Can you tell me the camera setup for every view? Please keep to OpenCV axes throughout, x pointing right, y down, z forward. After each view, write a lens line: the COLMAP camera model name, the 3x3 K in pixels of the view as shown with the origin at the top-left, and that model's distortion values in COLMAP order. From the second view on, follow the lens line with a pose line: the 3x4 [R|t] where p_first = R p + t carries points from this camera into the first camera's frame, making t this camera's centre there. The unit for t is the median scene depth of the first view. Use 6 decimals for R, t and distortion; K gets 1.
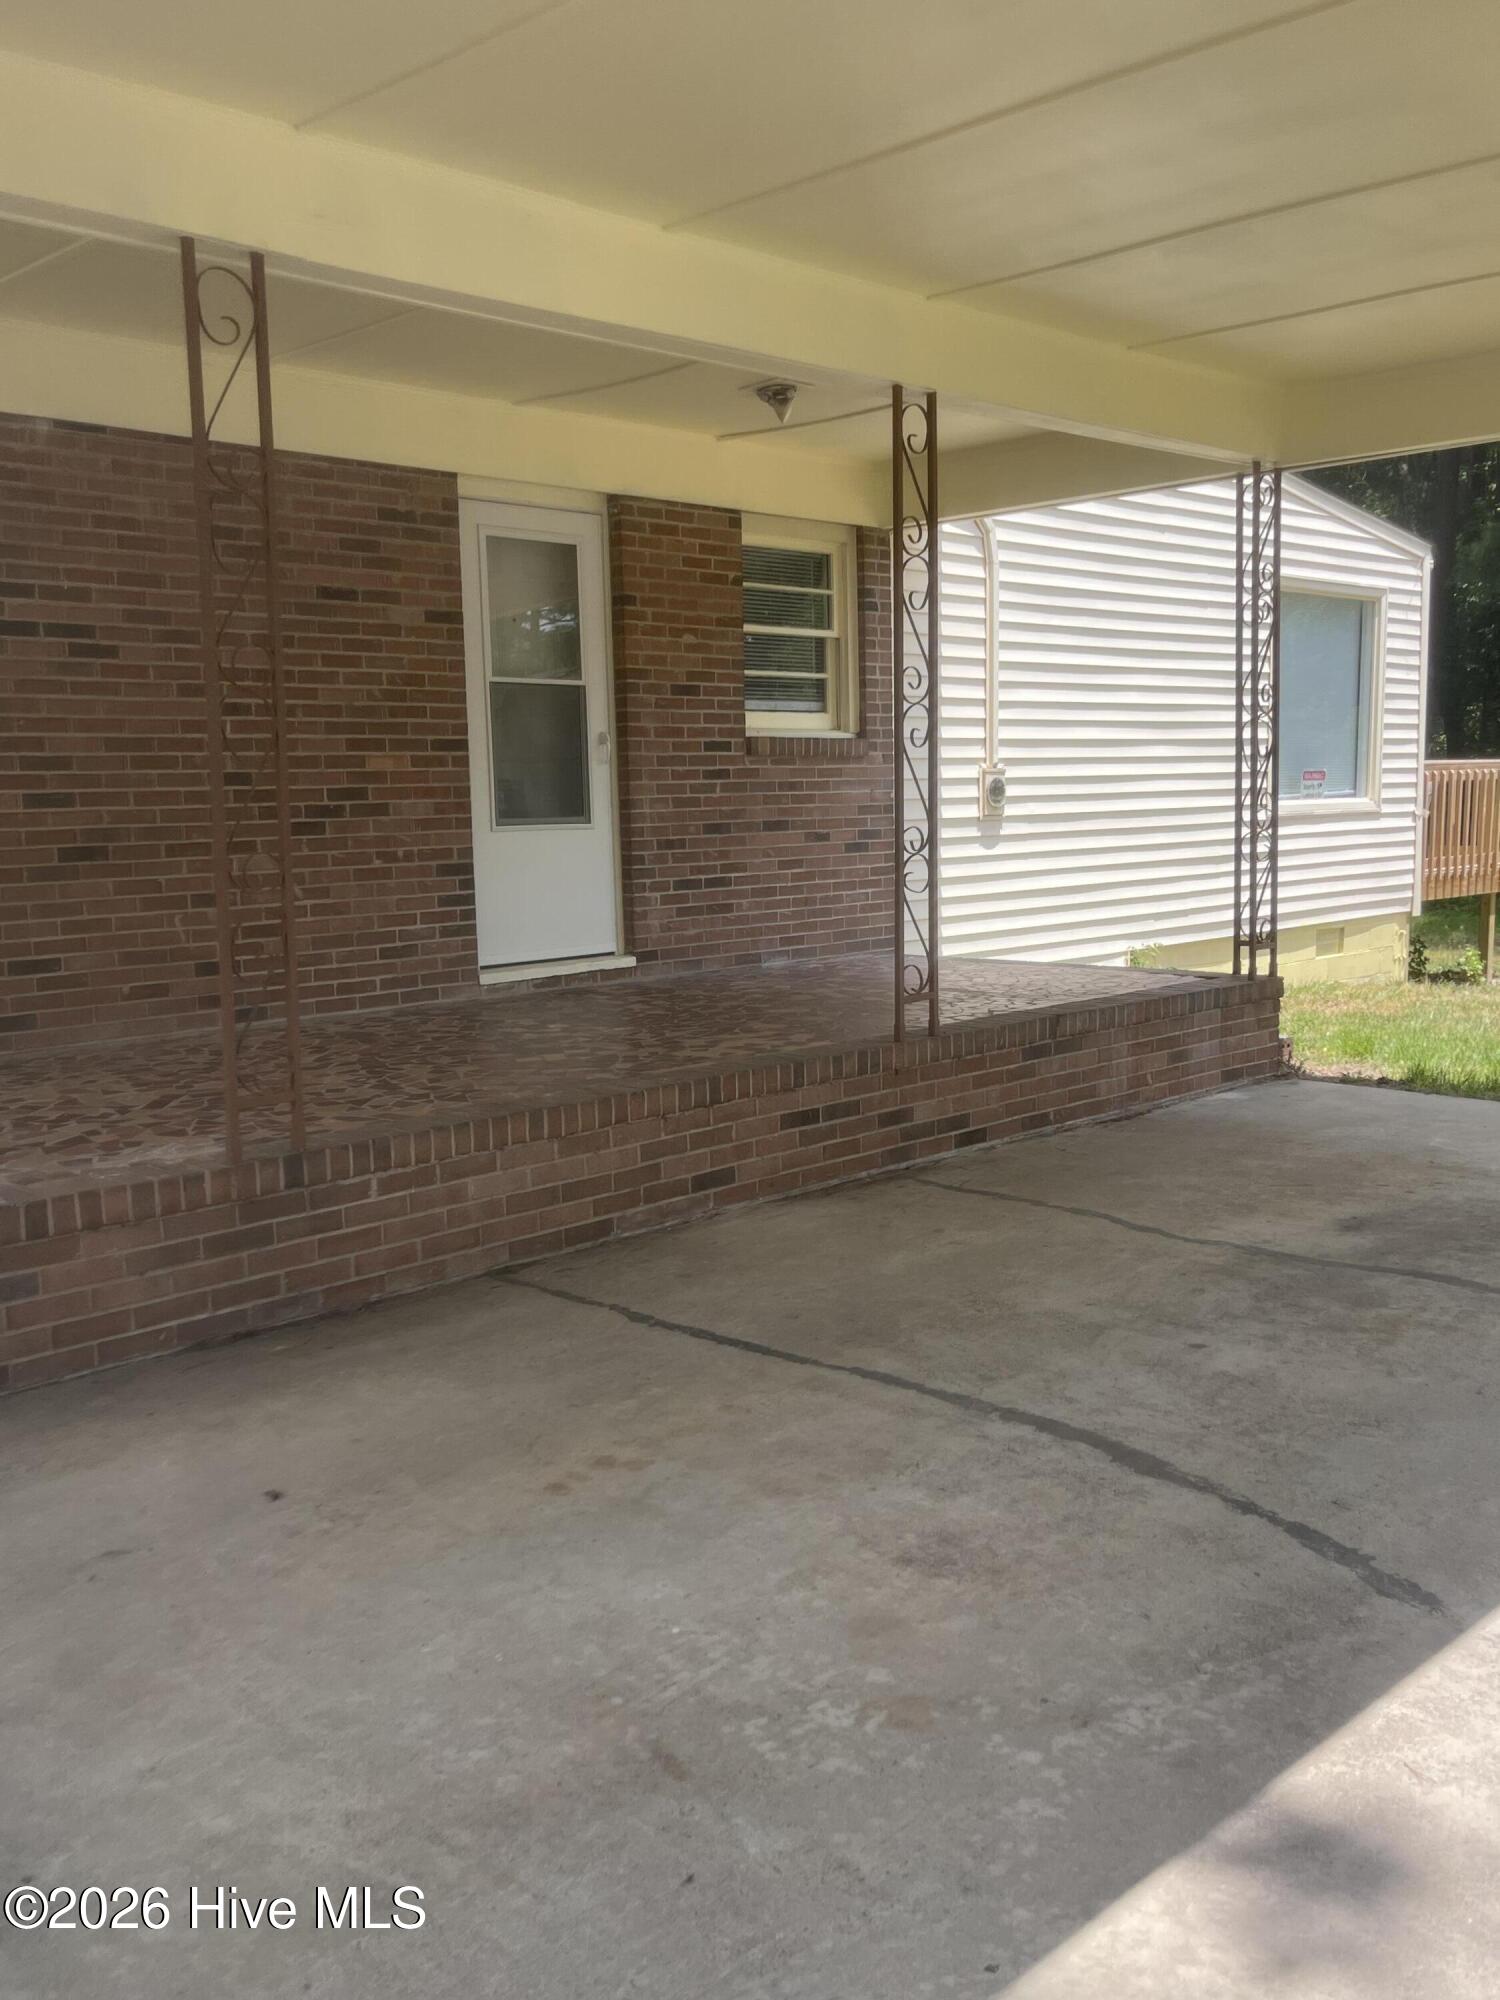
lens RADIAL K [[1805.2, 0, 745.0], [0, 1805.2, 1014.8], [0, 0, 1]] dist [0.056808, -0.056568]
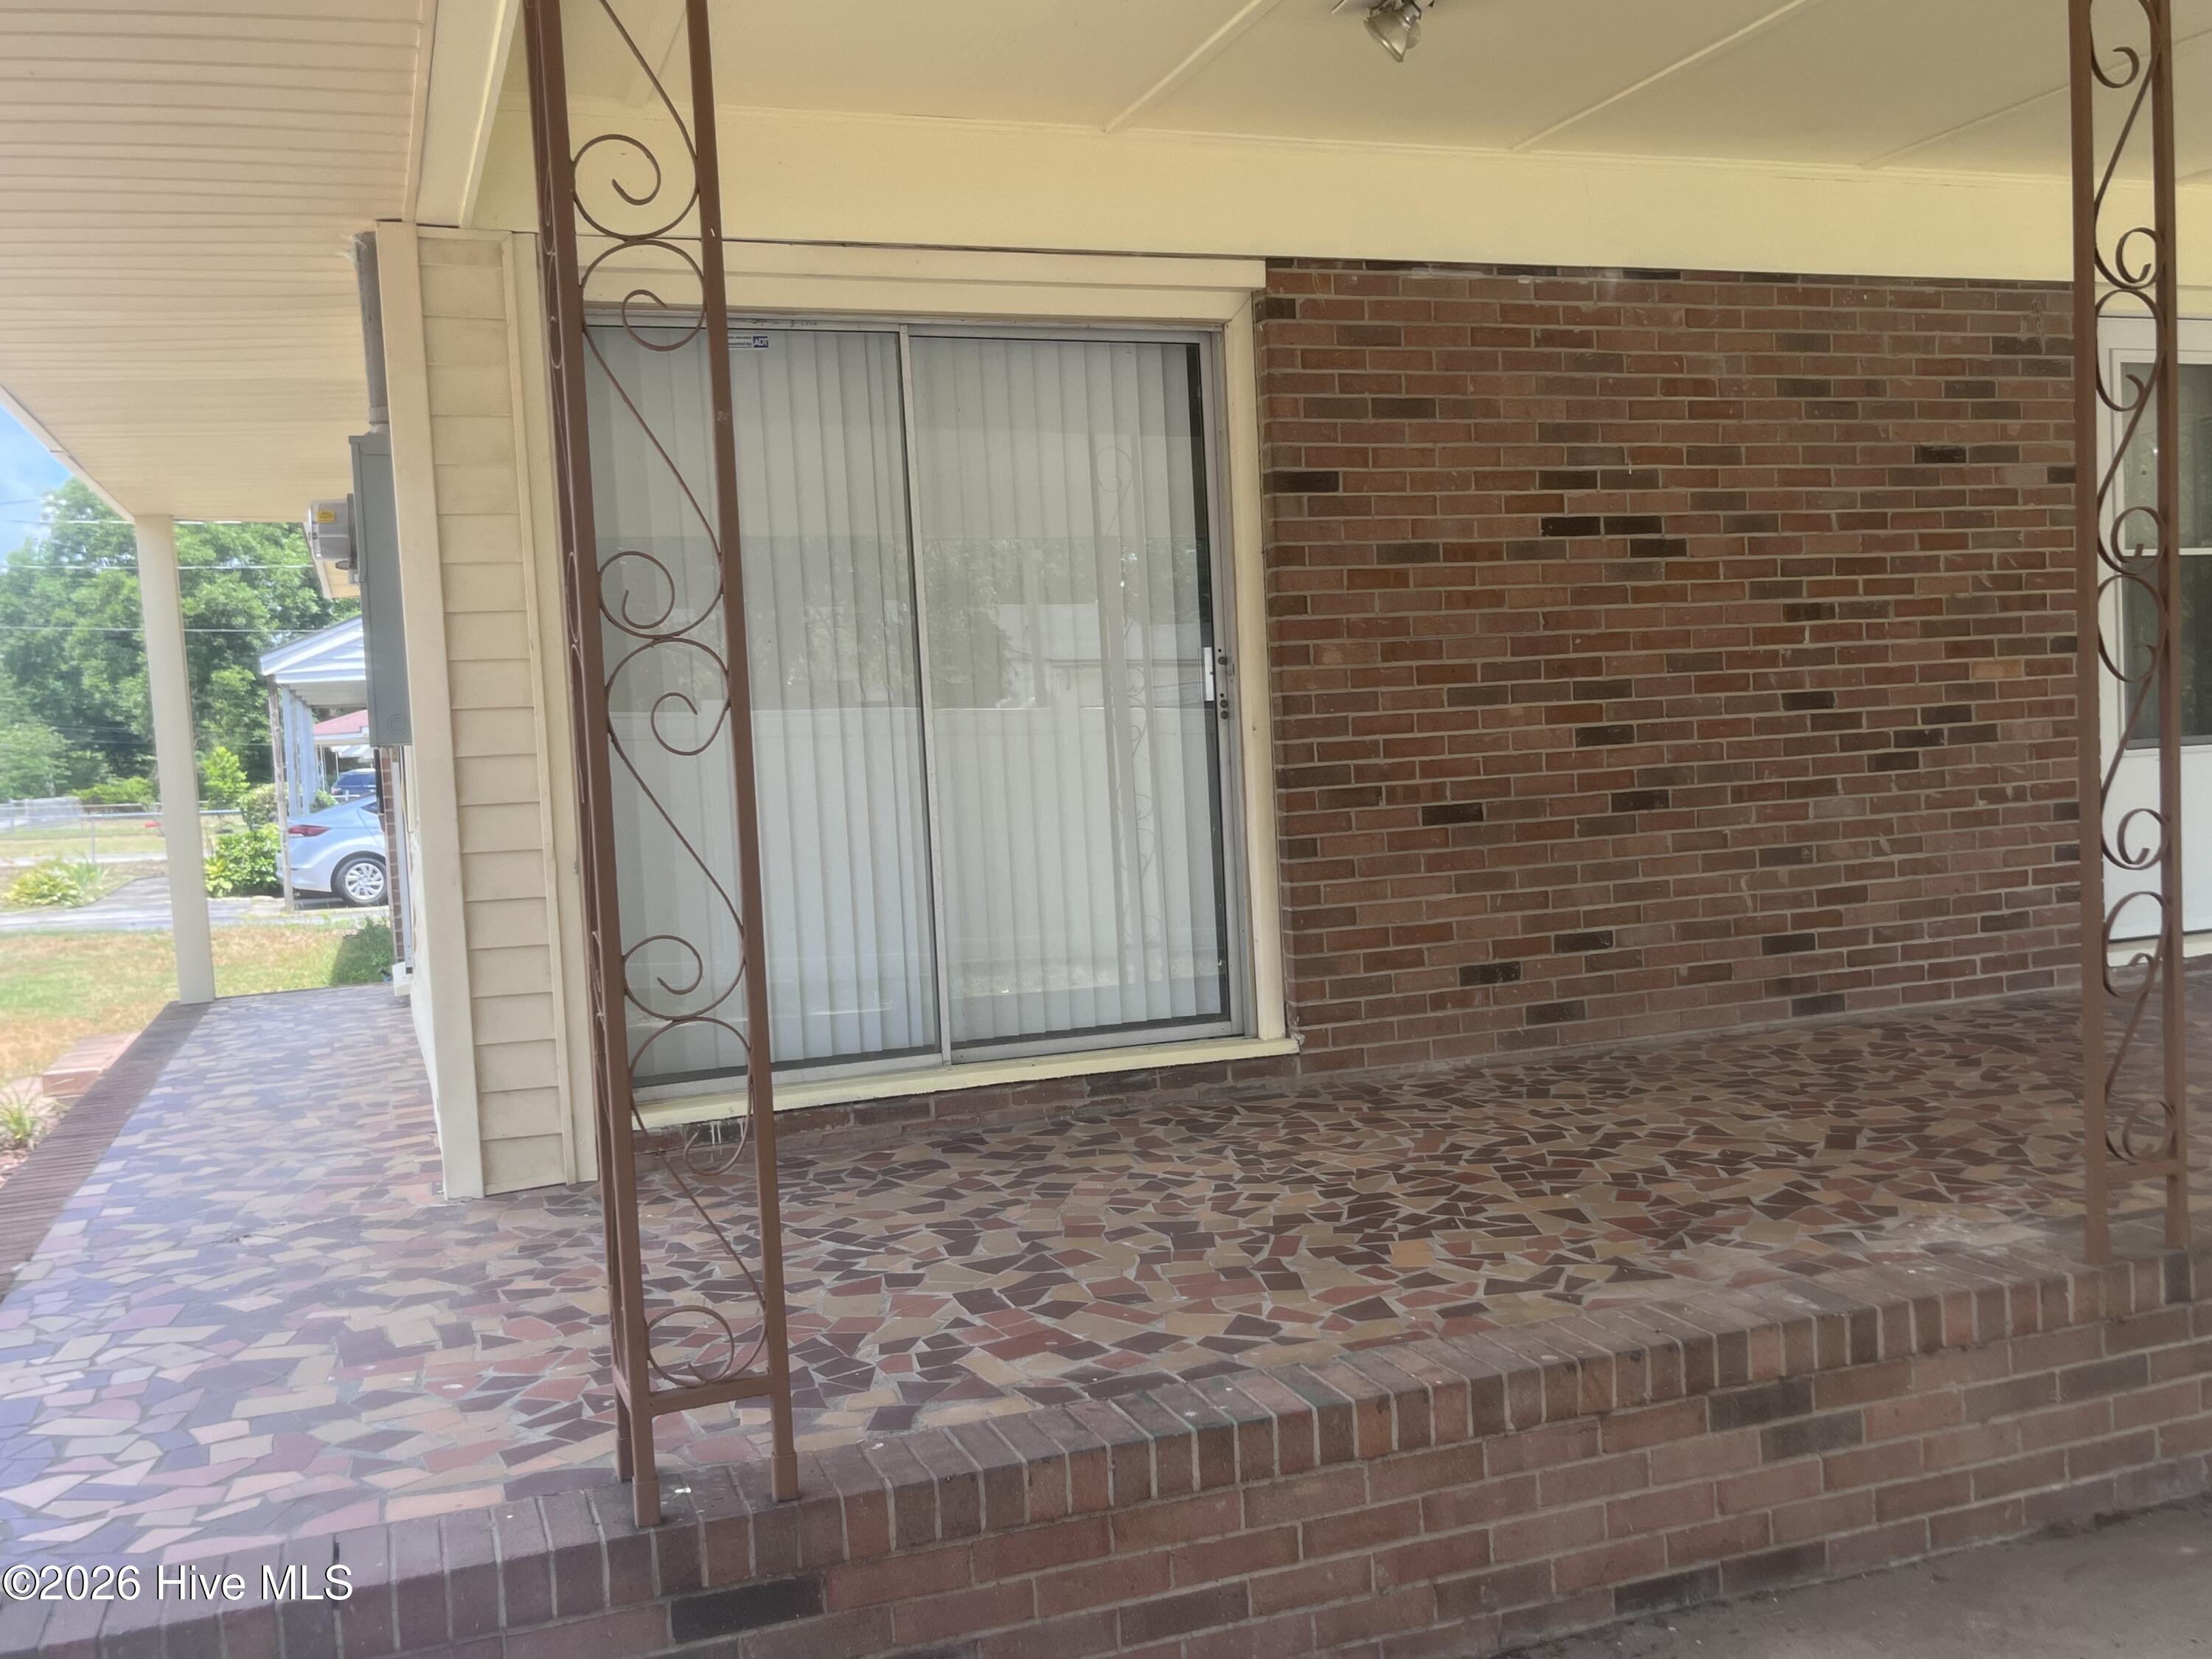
lens RADIAL K [[1996.6, 0, 1132.6], [0, 1996.6, 855.1], [0, 0, 1]] dist [0.056808, -0.056568]
pose [[0.913359, -0.001621, -0.407152, -0.190126], [-0.018571, 0.998785, -0.045636, -0.018454], [0.406732, 0.049244, 0.912220, 0.096149]]
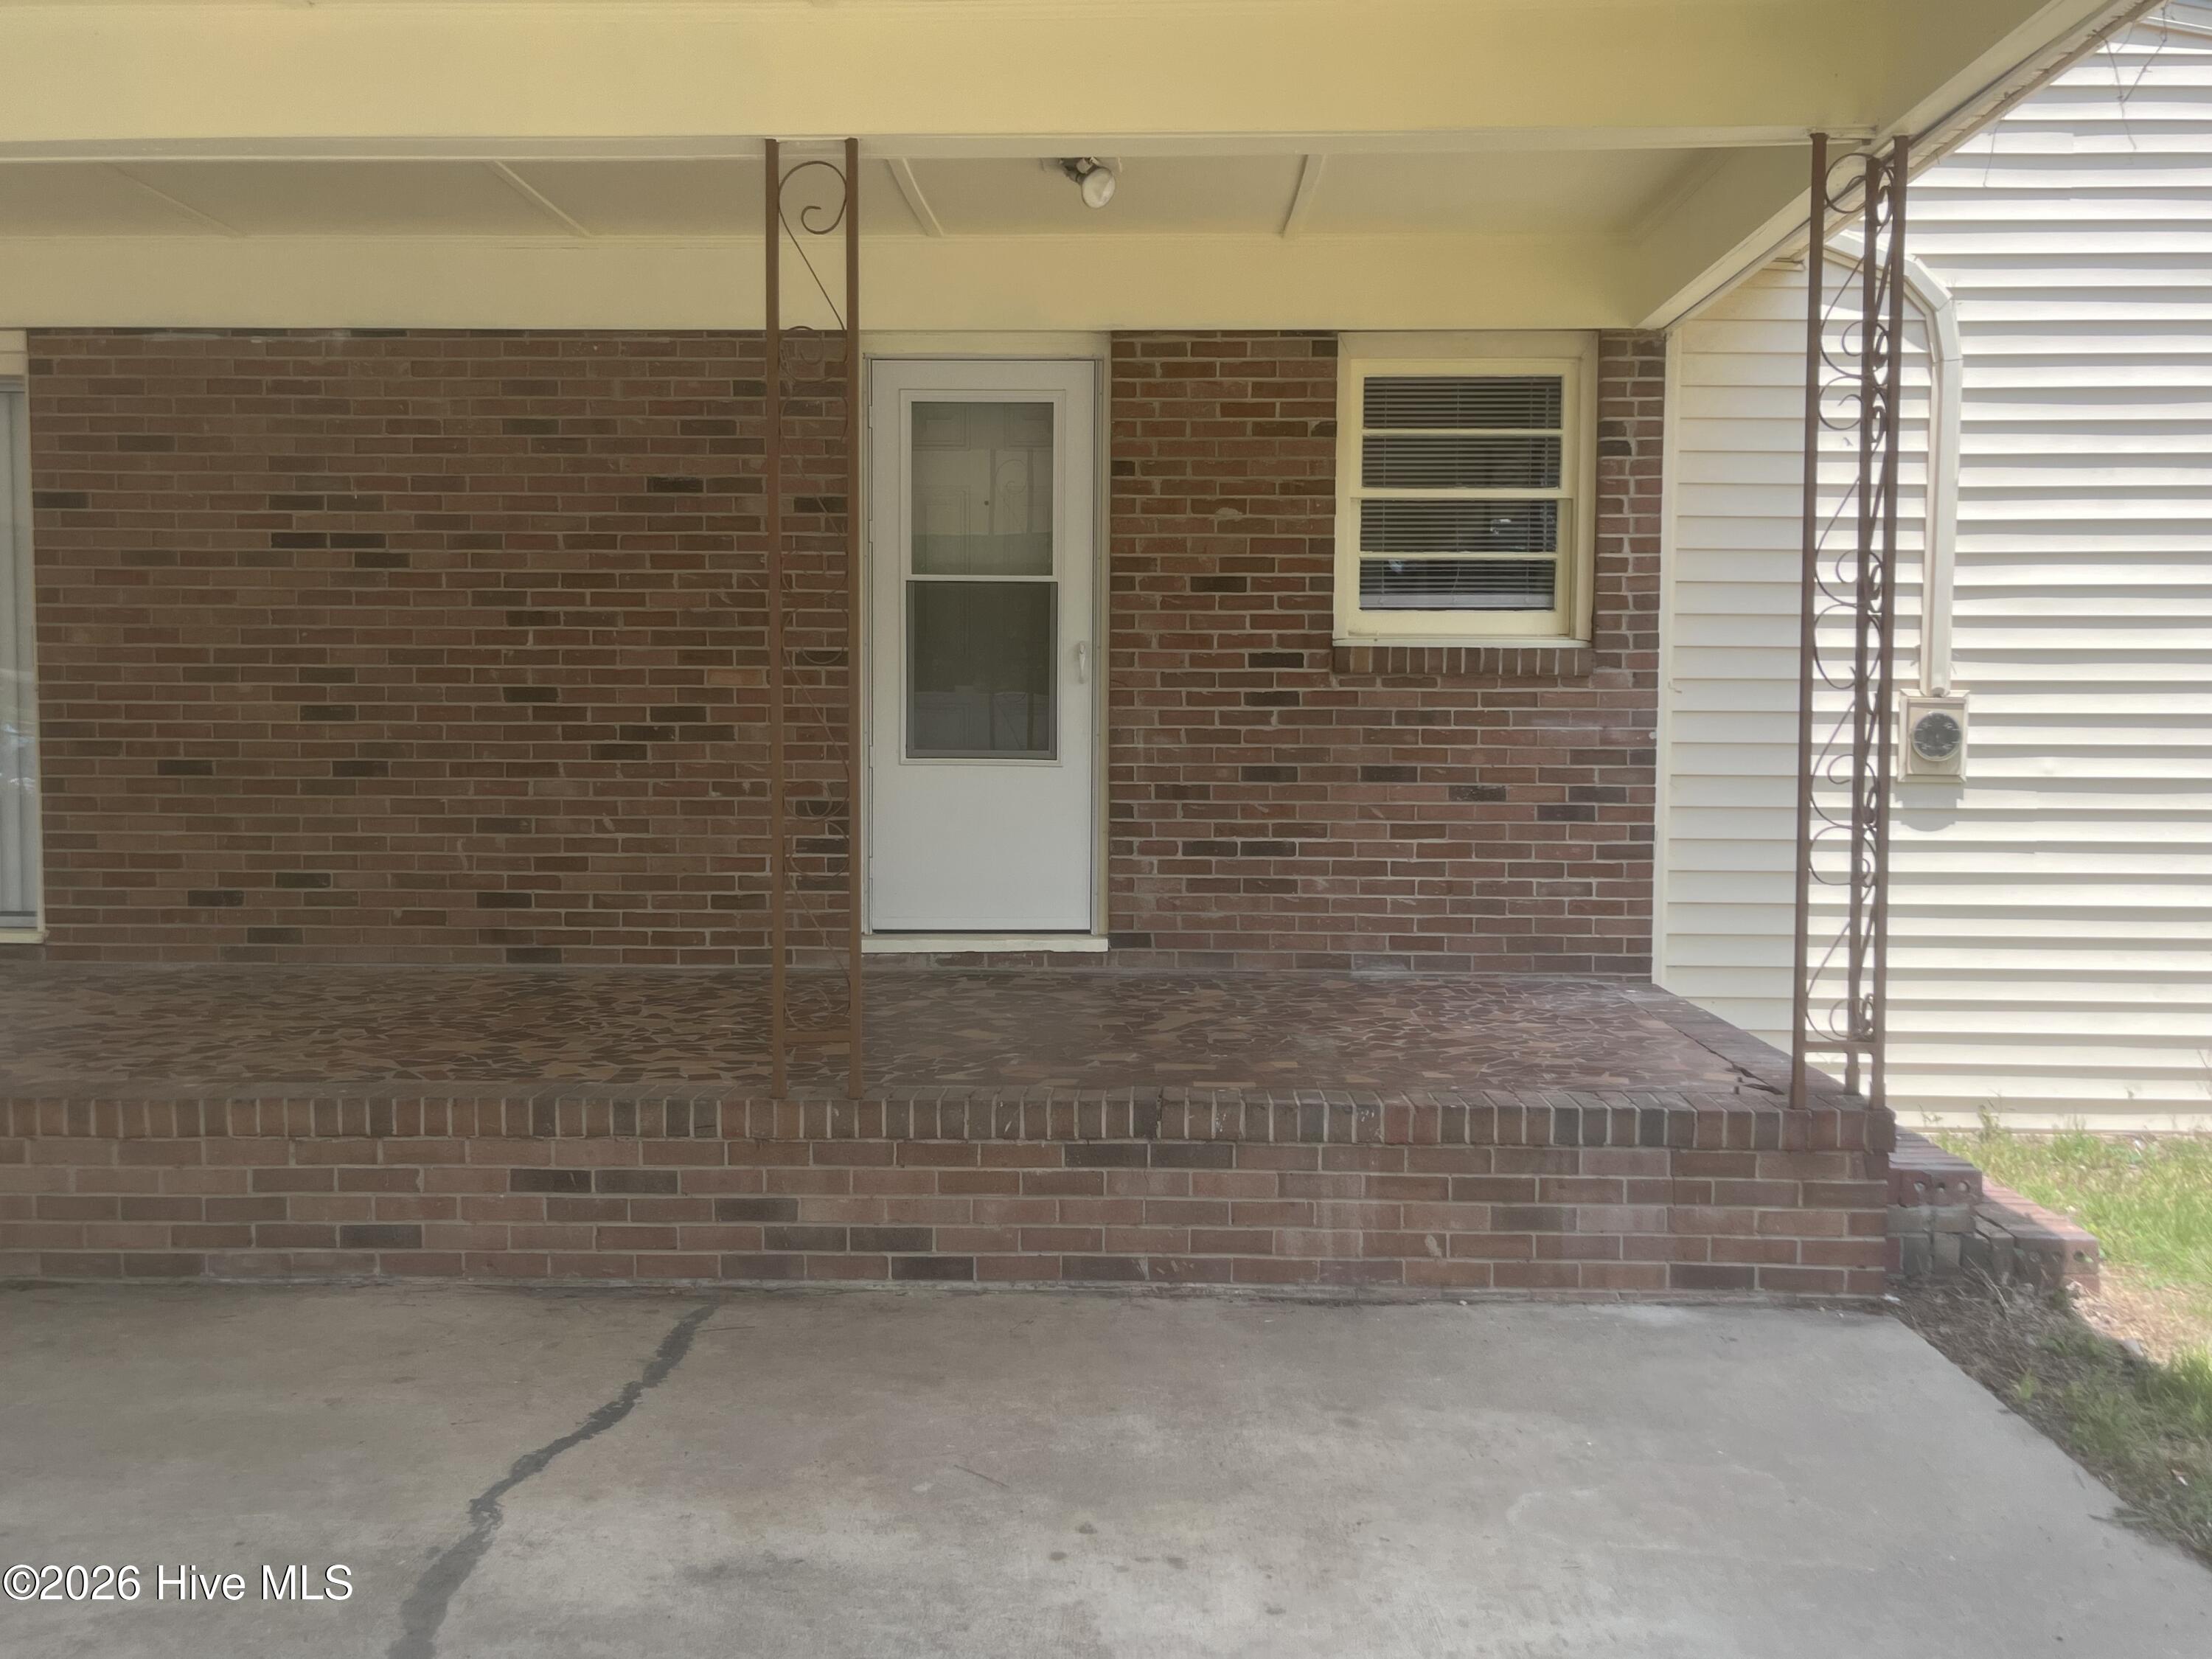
lens RADIAL K [[1996.6, 0, 1097.8], [0, 1996.6, 830.2], [0, 0, 1]] dist [0.056808, -0.056568]
pose [[0.691851, 0.066567, -0.718965, 0.615549], [-0.108934, 0.993967, -0.012797, -0.077430], [0.713775, 0.087173, 0.694928, 0.491728]]
